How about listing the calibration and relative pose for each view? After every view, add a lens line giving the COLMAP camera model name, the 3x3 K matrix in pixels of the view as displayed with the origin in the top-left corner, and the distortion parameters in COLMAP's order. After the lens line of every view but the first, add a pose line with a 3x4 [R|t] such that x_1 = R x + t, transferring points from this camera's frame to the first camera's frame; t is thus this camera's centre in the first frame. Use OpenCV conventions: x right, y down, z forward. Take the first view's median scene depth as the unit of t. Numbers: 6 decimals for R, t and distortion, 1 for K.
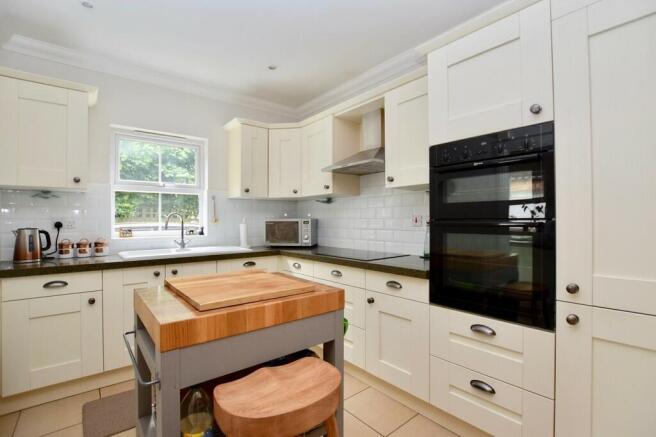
lens RADIAL K [[294.5, 0, 325.2], [0, 294.5, 219.8], [0, 0, 1]] dist [-0.028795, -0.000315]
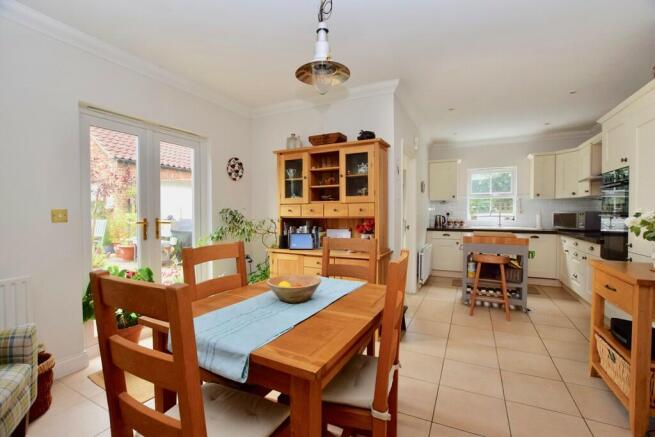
lens RADIAL K [[294.0, 0, 325.1], [0, 294.0, 218.4], [0, 0, 1]] dist [-0.028795, -0.000315]
pose [[0.404731, 0.023593, -0.914132, 0.824923], [-0.004596, 0.999707, 0.023766, 0.002515], [0.914424, -0.005418, 0.404720, -0.861743]]
